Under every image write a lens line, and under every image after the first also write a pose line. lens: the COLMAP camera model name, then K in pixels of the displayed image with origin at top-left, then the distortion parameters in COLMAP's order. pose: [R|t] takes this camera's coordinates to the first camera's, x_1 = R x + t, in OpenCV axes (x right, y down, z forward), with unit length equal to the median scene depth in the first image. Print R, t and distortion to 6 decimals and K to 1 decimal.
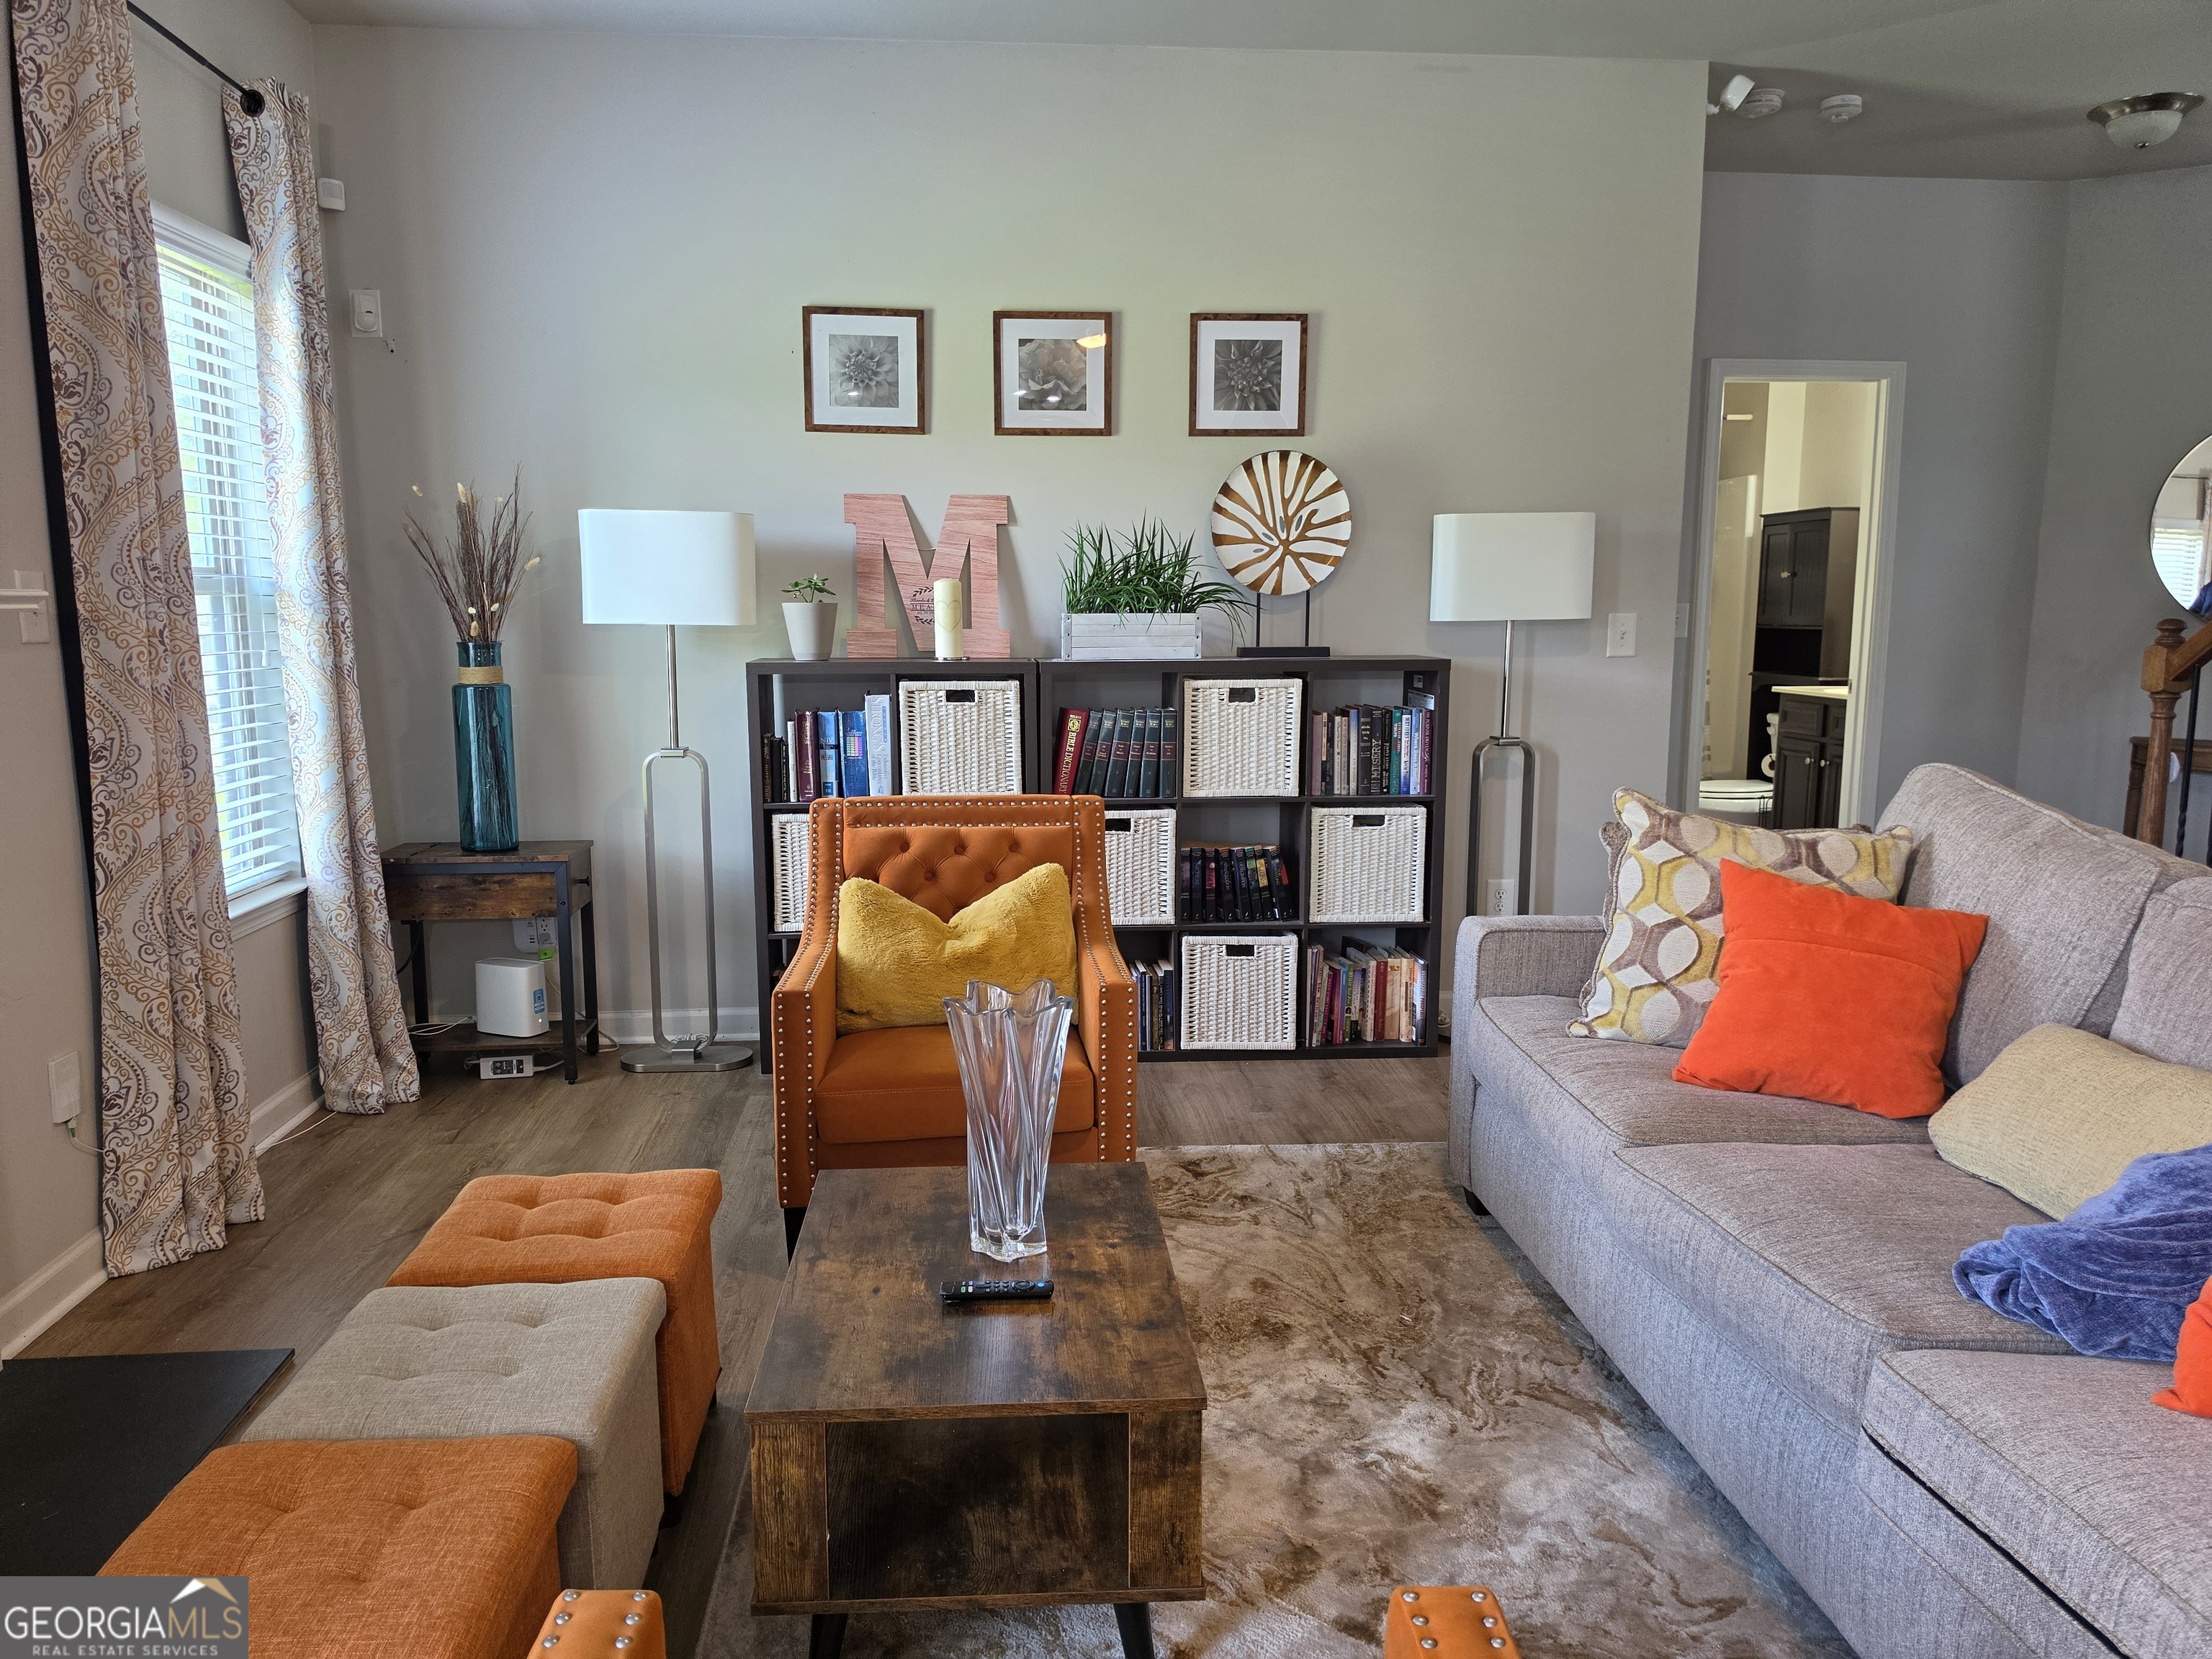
lens RADIAL K [[1545.1, 0, 1099.7], [0, 1545.1, 832.6], [0, 0, 1]] dist [0.035213, -0.054556]
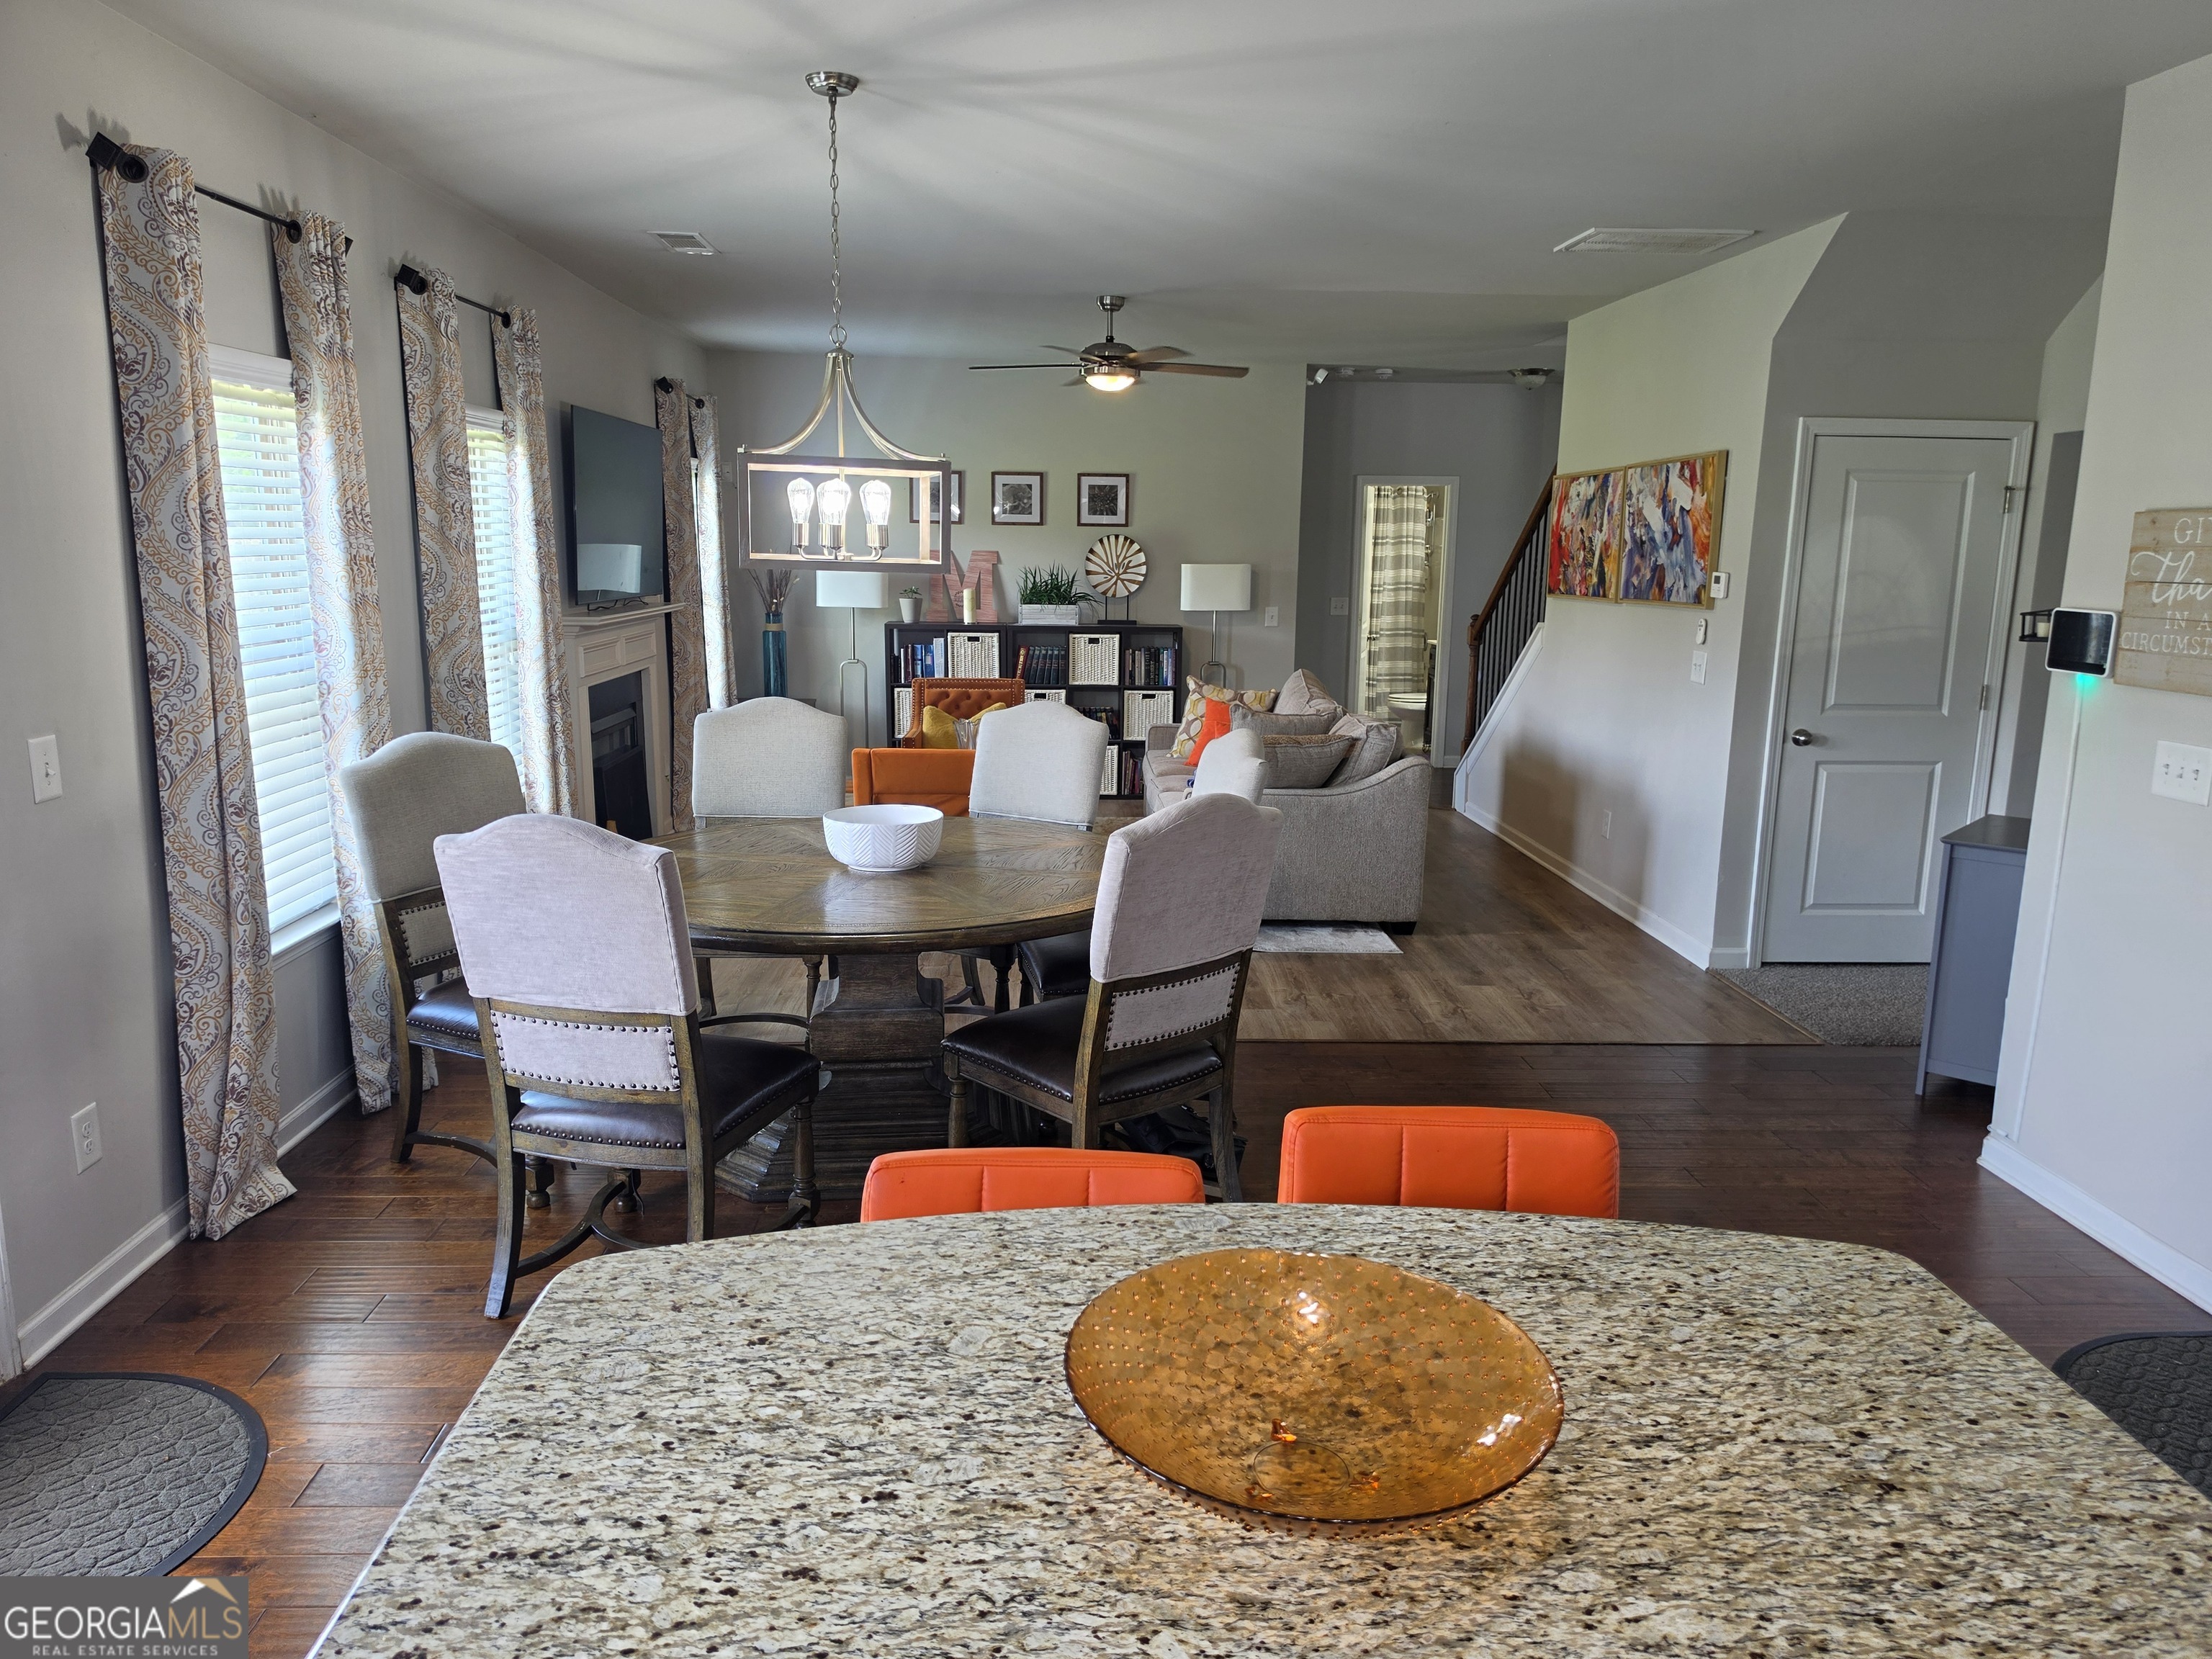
lens RADIAL K [[1545.1, 0, 1116.2], [0, 1545.1, 842.8], [0, 0, 1]] dist [0.035213, -0.054556]
pose [[0.999210, 0.021397, -0.033501, 0.207377], [-0.019931, 0.998855, 0.043486, 0.112221], [0.034393, -0.042784, 0.998492, -1.328695]]
